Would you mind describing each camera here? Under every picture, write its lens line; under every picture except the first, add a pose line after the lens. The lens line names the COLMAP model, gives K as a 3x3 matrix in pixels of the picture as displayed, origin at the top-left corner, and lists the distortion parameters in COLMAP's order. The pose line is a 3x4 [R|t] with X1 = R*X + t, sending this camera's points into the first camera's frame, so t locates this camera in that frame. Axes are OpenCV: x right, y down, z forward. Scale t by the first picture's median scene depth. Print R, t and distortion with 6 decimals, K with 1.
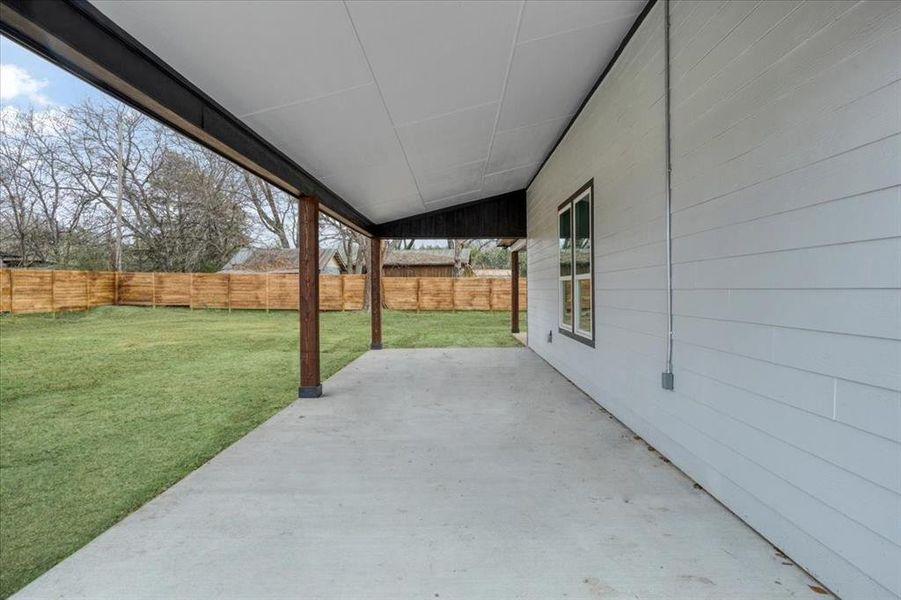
lens RADIAL K [[433.4, 0, 456.3], [0, 433.4, 293.6], [0, 0, 1]] dist [-0.040851, 0.000429]
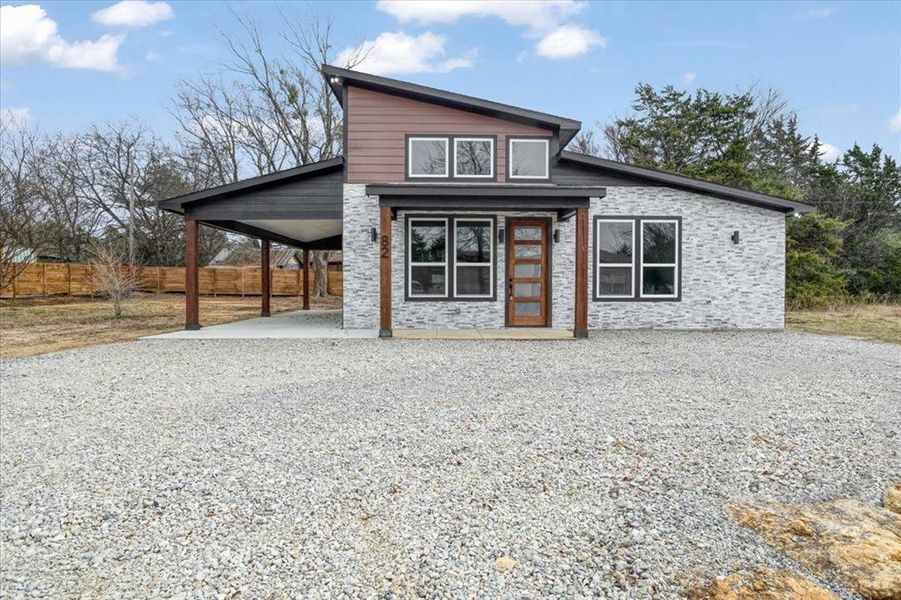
lens RADIAL K [[433.4, 0, 456.3], [0, 433.4, 293.6], [0, 0, 1]] dist [-0.040851, 0.000429]
pose [[0.998420, 0.003921, 0.056059, 0.162677], [-0.004519, 0.999934, 0.010546, 0.016735], [-0.056014, -0.010783, 0.998372, -0.405513]]
